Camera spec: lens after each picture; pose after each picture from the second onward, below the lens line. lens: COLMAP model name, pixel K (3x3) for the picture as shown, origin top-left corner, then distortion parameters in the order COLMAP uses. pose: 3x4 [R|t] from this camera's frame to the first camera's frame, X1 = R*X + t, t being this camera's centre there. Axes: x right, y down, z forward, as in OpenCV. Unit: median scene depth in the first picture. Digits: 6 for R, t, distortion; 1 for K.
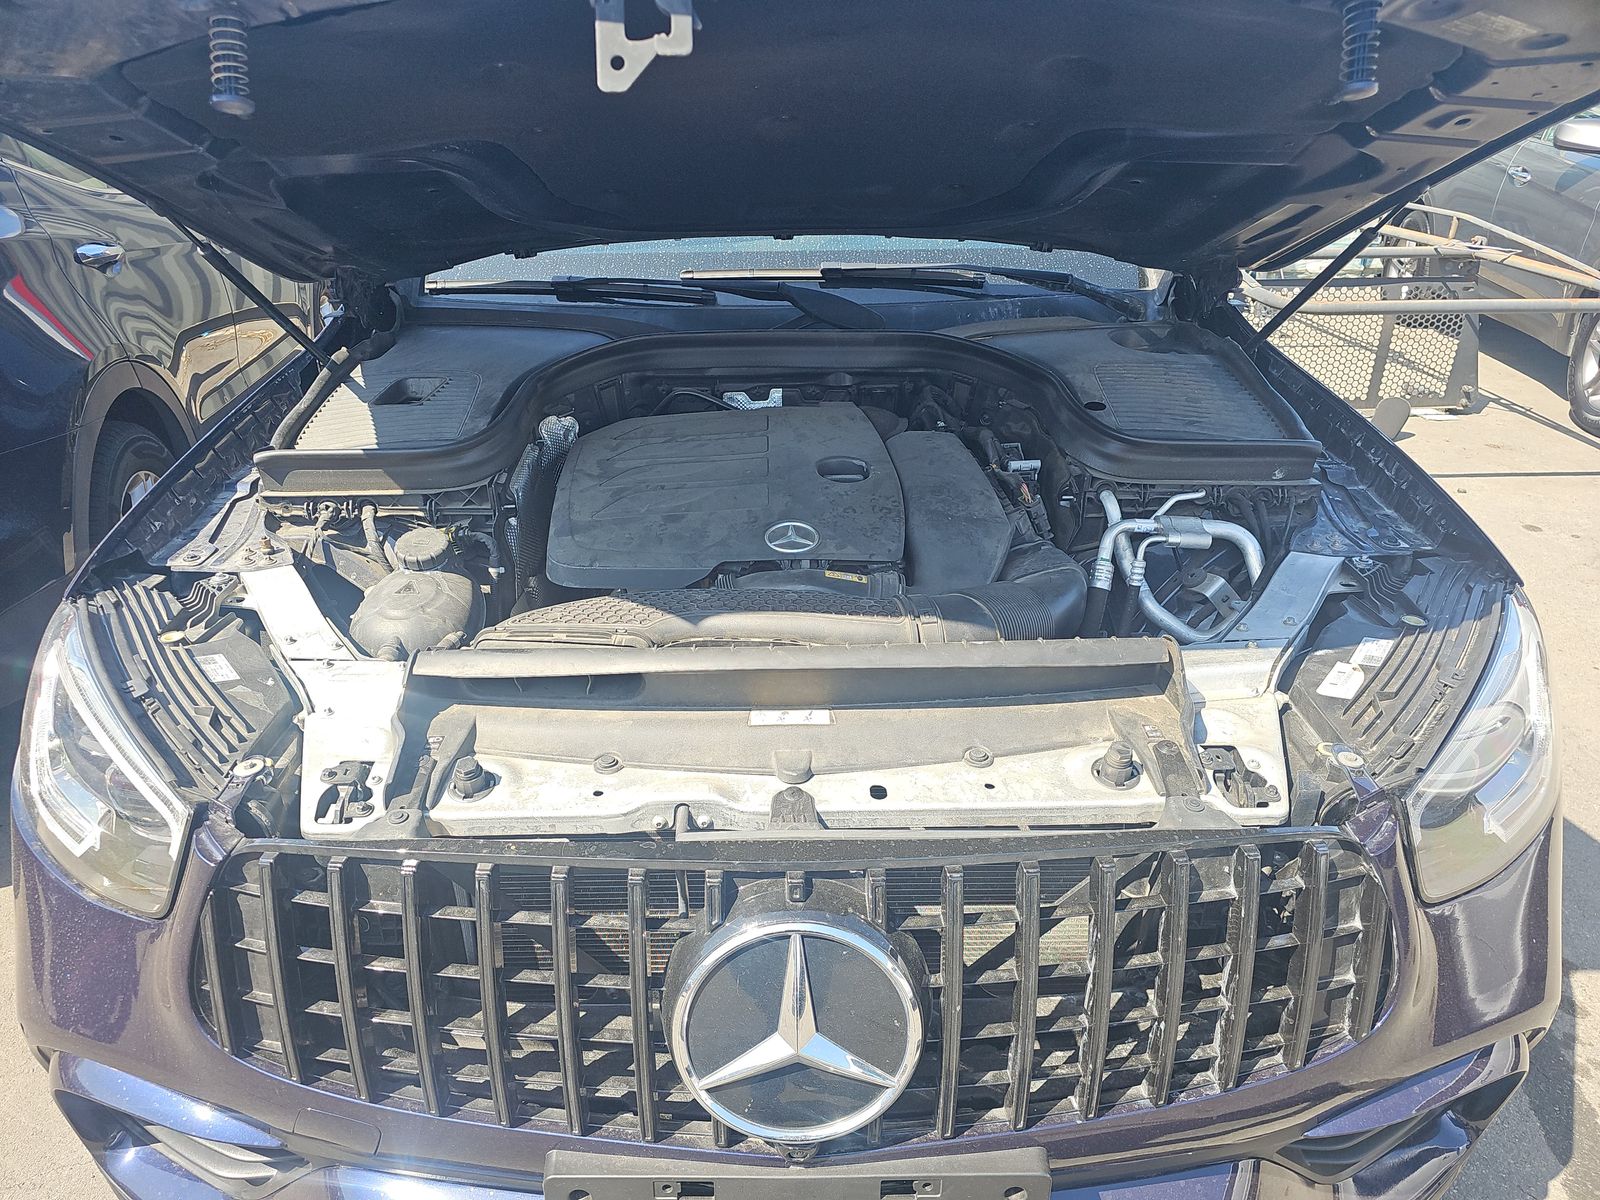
lens RADIAL K [[1058.0, 0, 799.1], [0, 1058.0, 605.5], [0, 0, 1]] dist [-0.001134, -0.004956]
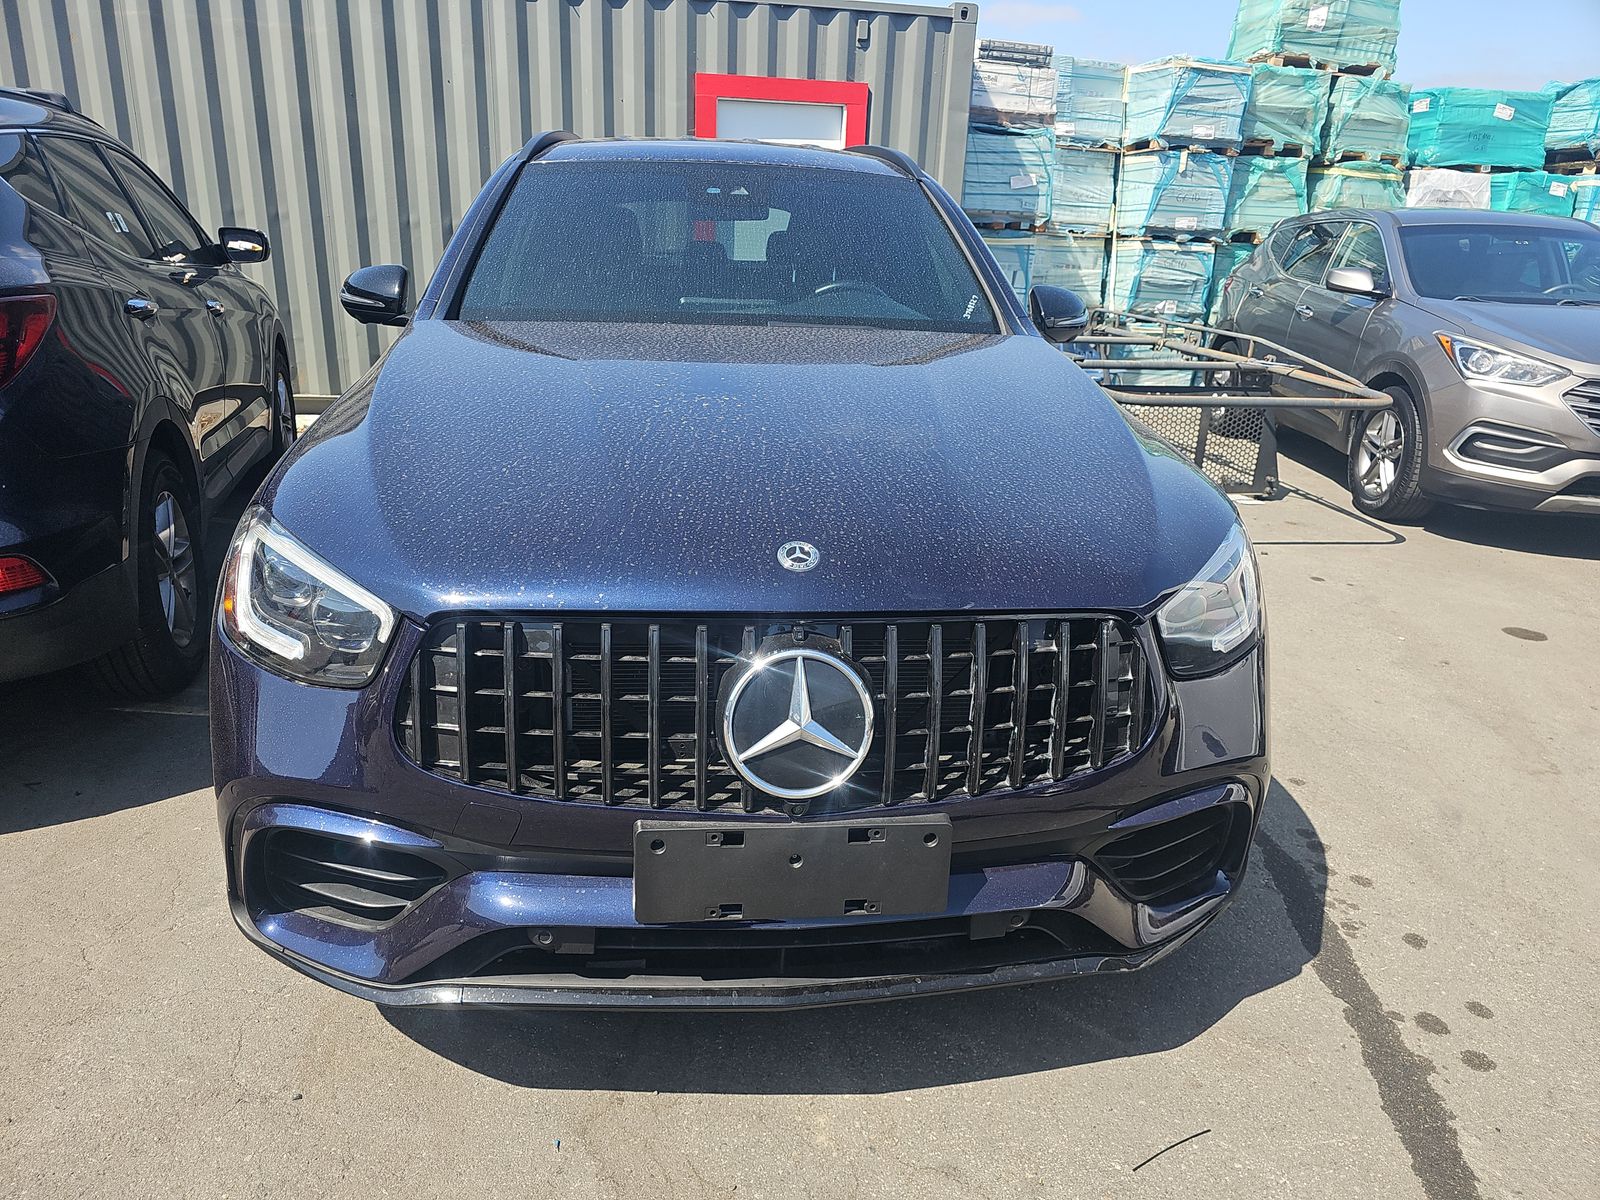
lens RADIAL K [[1091.0, 0, 798.9], [0, 1091.0, 626.6], [0, 0, 1]] dist [0.041866, -0.048555]
pose [[0.993381, 0.004292, 0.114788, -0.106579], [0.009001, 0.993320, -0.115038, 0.241944], [-0.114515, 0.115310, 0.986707, -0.371514]]
